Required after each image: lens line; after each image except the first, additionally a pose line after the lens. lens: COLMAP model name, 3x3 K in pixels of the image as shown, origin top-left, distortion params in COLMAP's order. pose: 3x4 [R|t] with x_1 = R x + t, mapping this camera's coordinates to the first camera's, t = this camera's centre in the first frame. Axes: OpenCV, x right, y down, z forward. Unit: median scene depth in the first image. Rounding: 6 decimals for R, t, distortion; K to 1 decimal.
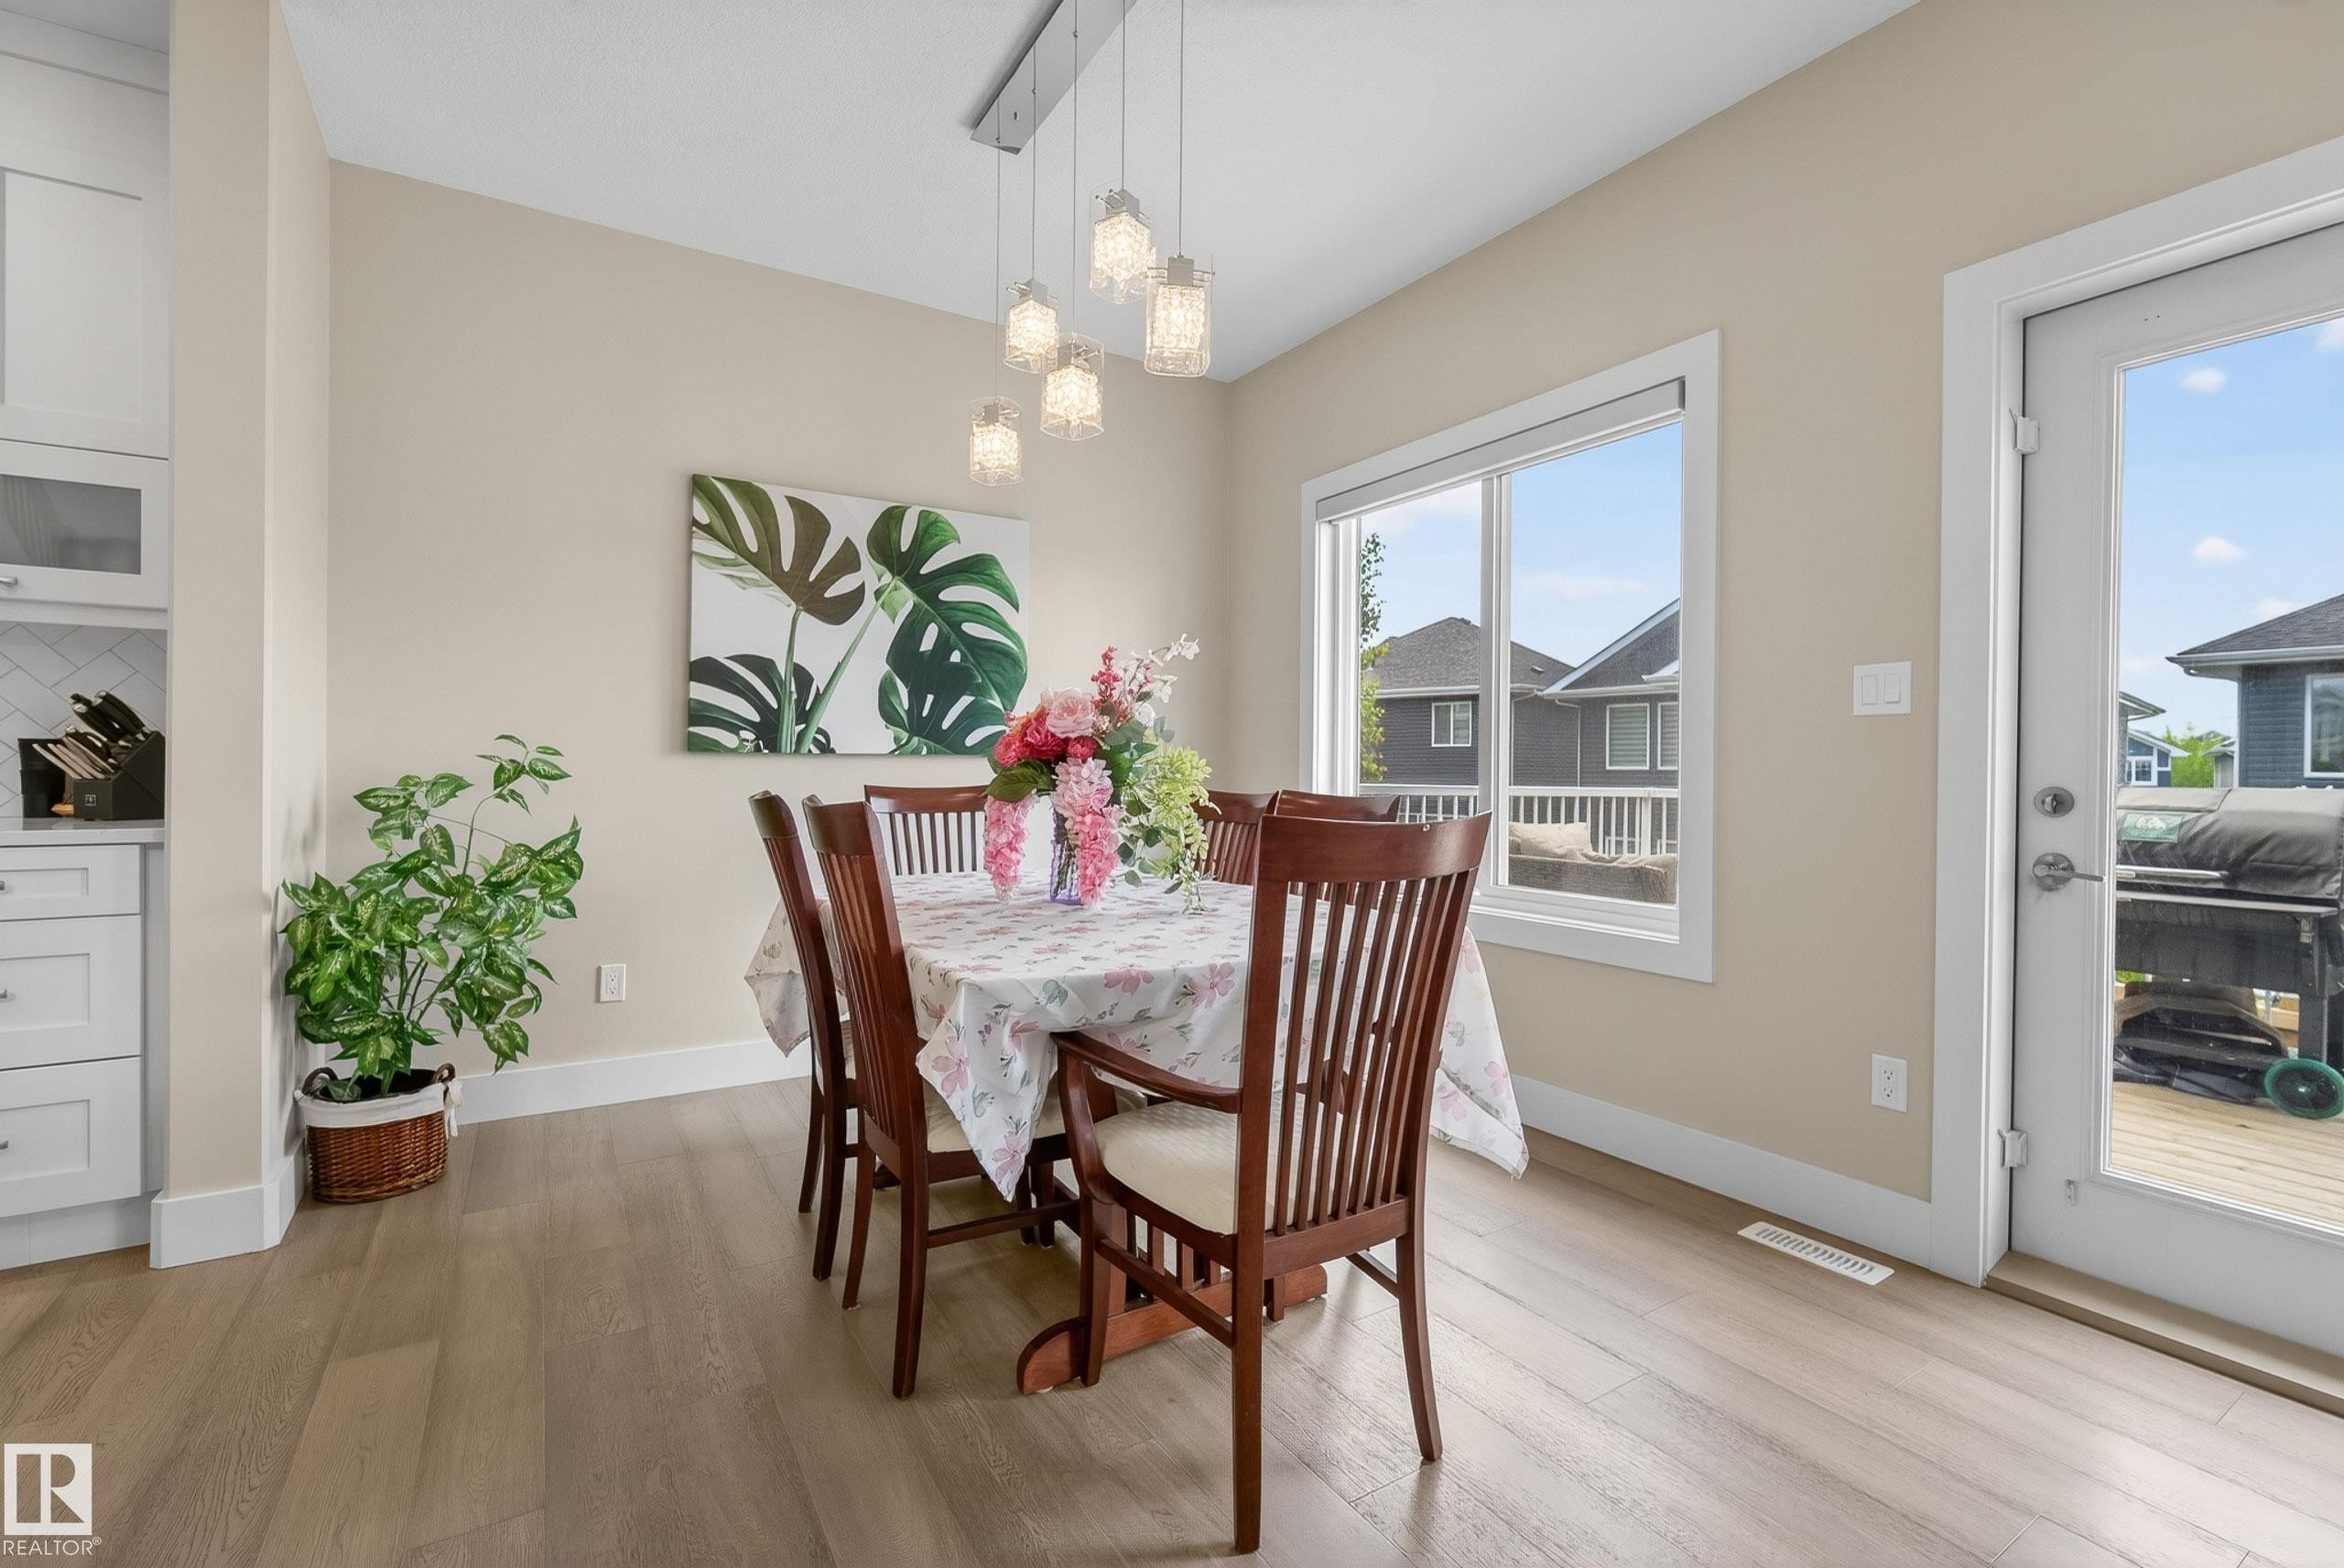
lens RADIAL K [[1017.3, 0, 1178.3], [0, 1017.3, 782.4], [0, 0, 1]] dist [-0.016658, 0.004815]
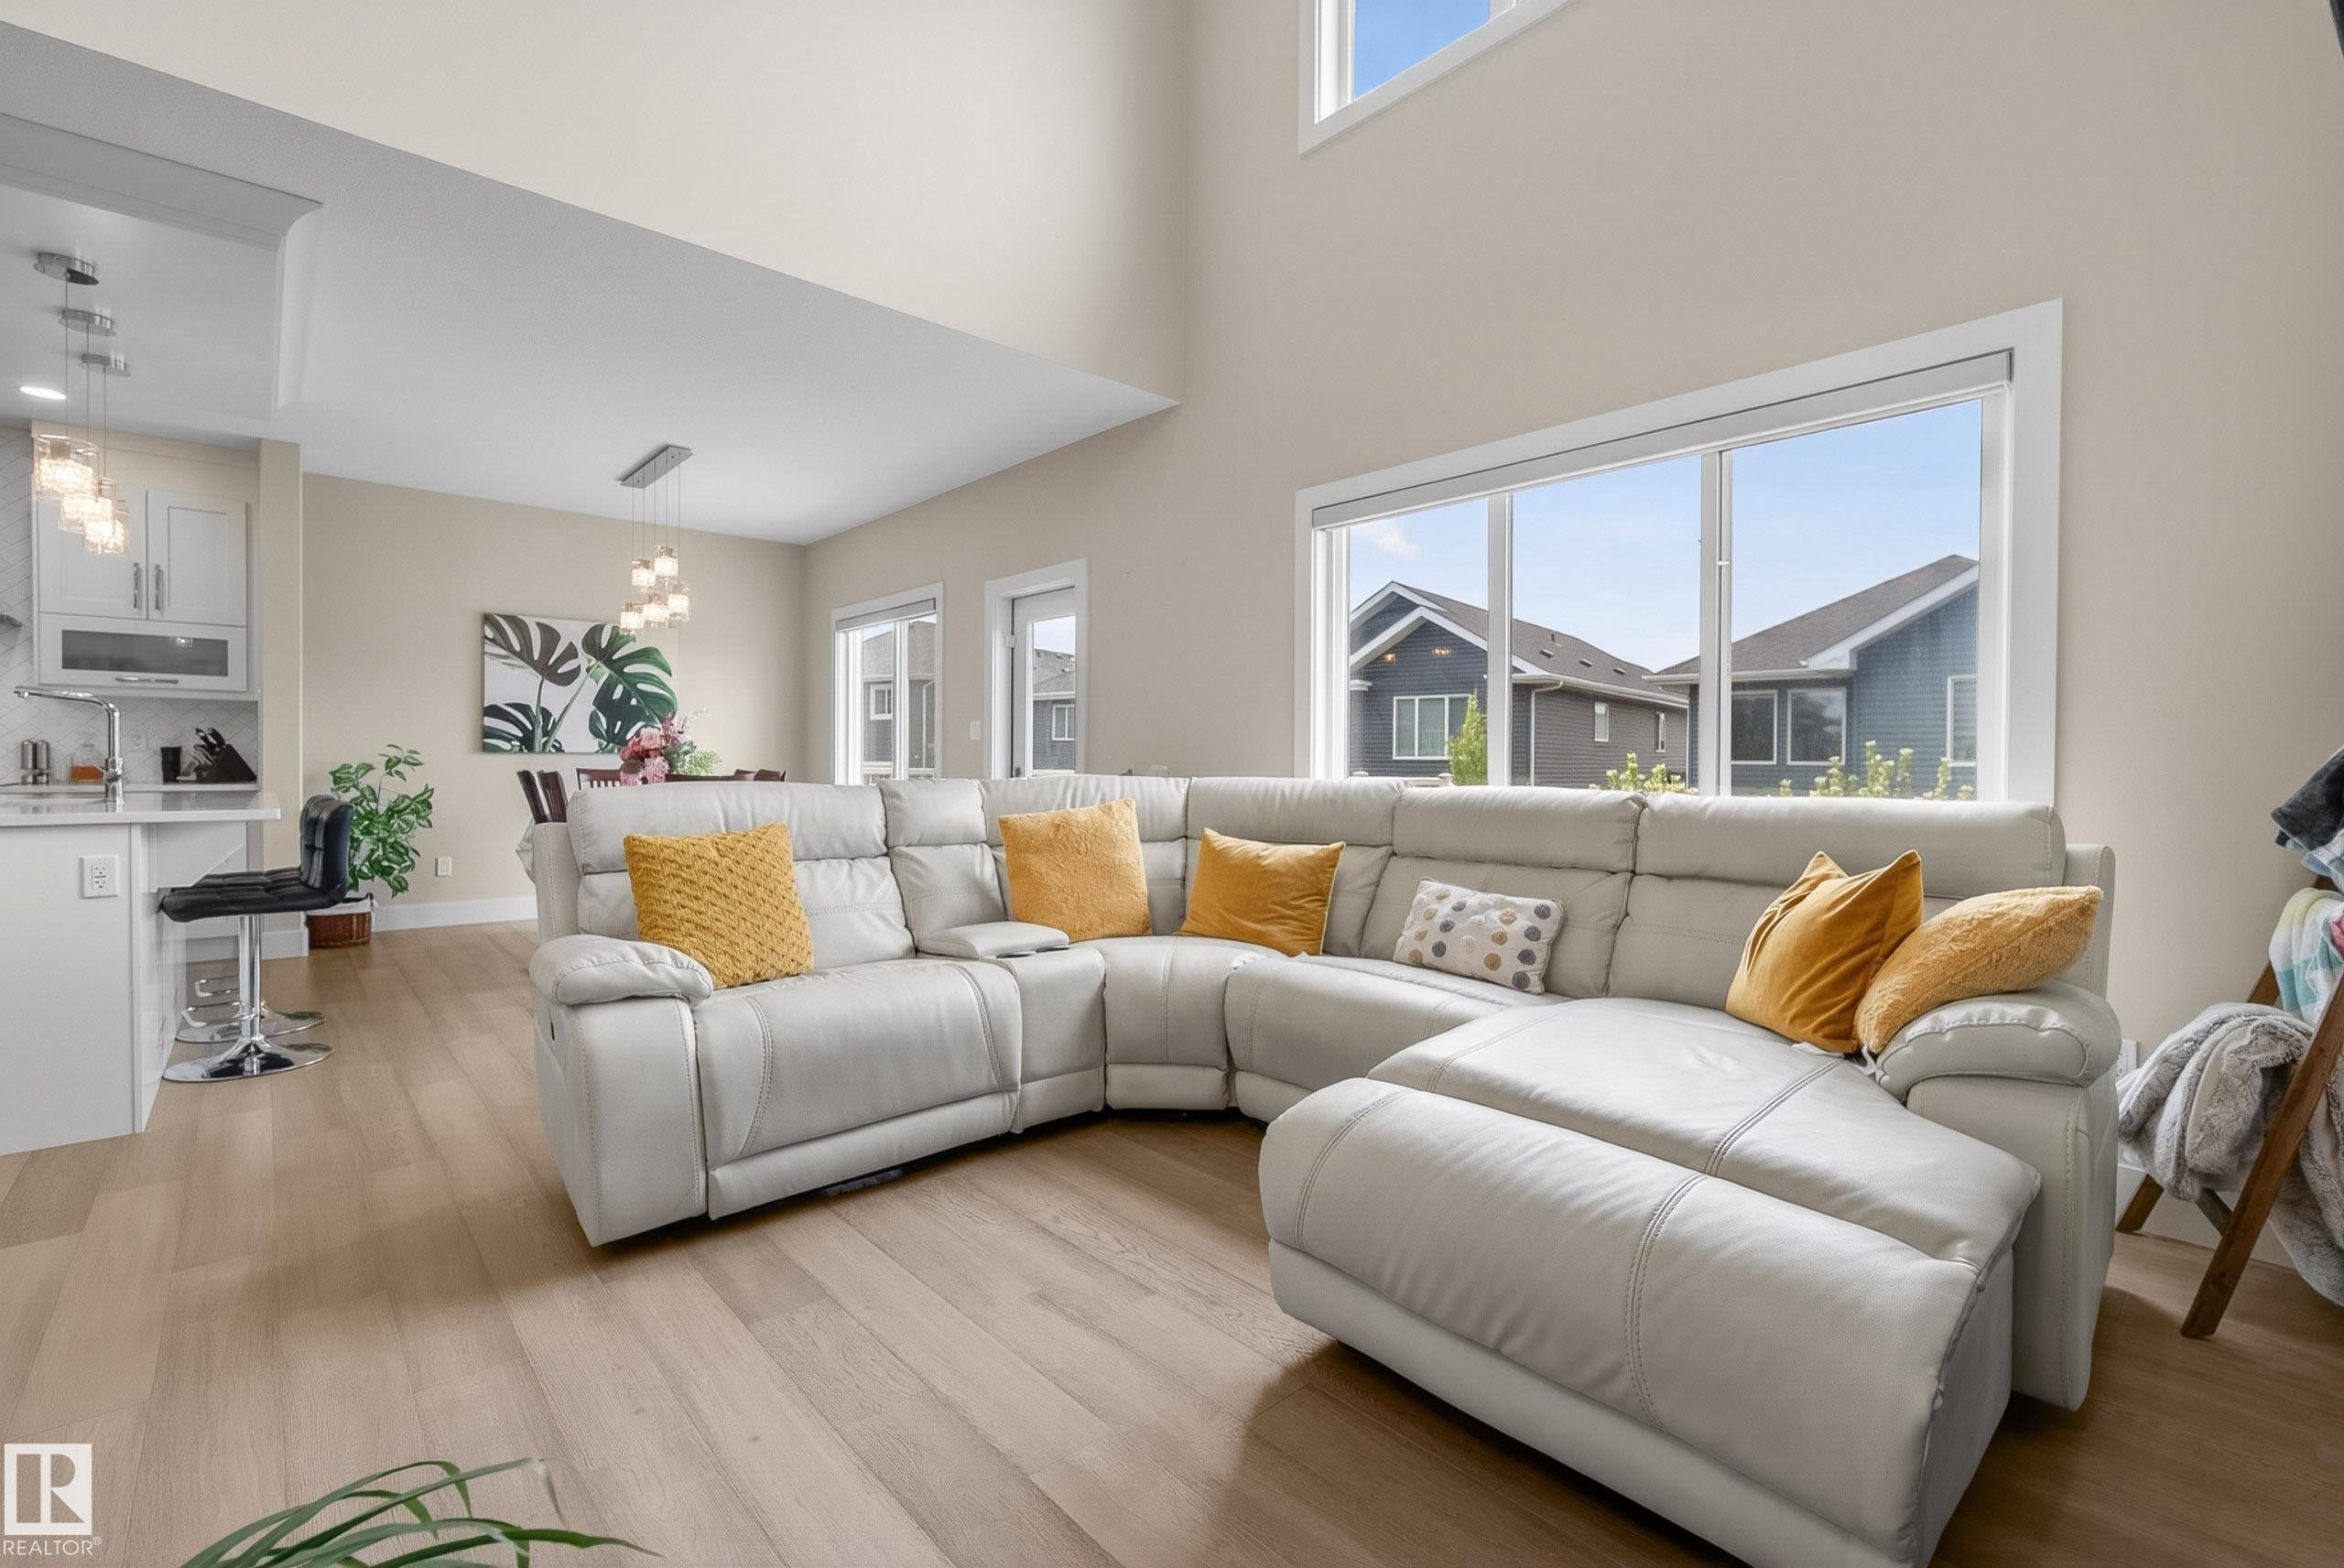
lens RADIAL K [[1017.3, 0, 1174.6], [0, 1017.3, 786.3], [0, 0, 1]] dist [-0.016658, 0.004815]
pose [[0.984509, -0.004818, 0.175269, 0.500482], [0.002169, 0.999881, 0.015300, 0.010306], [-0.175322, -0.014682, 0.984402, -1.181690]]
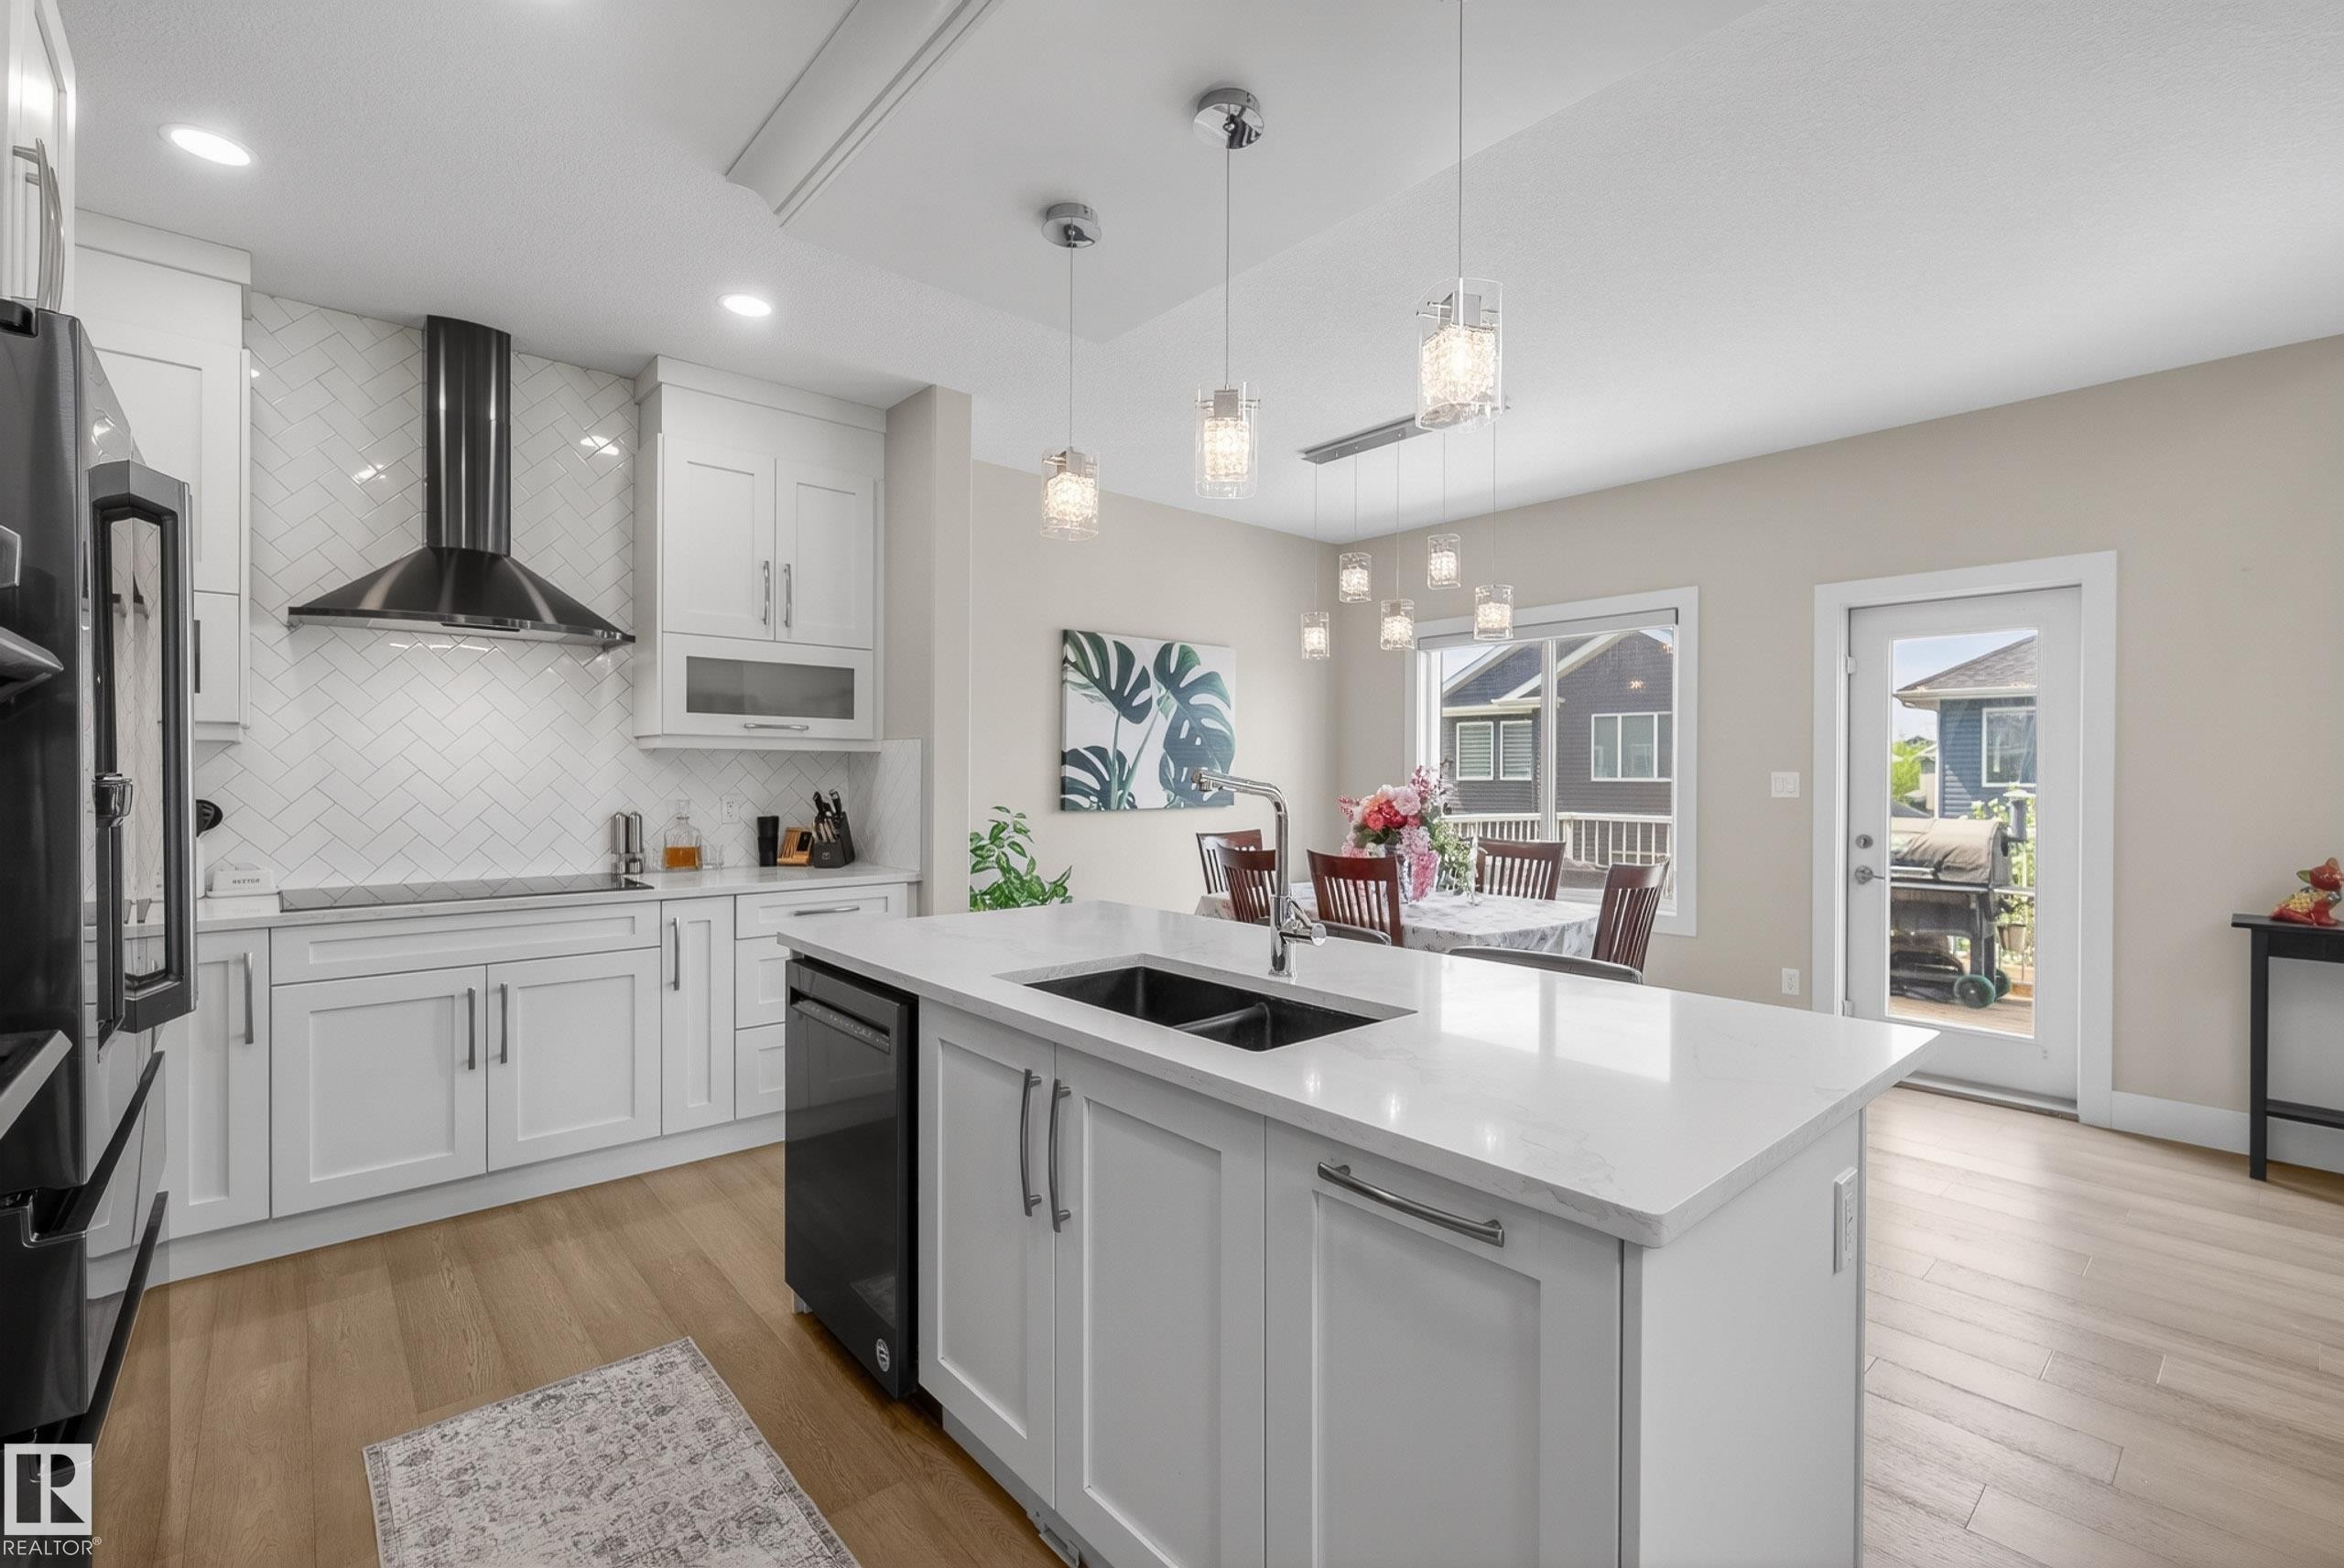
lens RADIAL K [[1017.3, 0, 1171.8], [0, 1017.3, 781.2], [0, 0, 1]] dist [-0.016658, 0.004815]
pose [[0.986773, -0.005771, 0.162007, -0.557773], [0.006310, 0.999976, -0.002813, -0.068198], [-0.161987, 0.003799, 0.986786, -0.526466]]
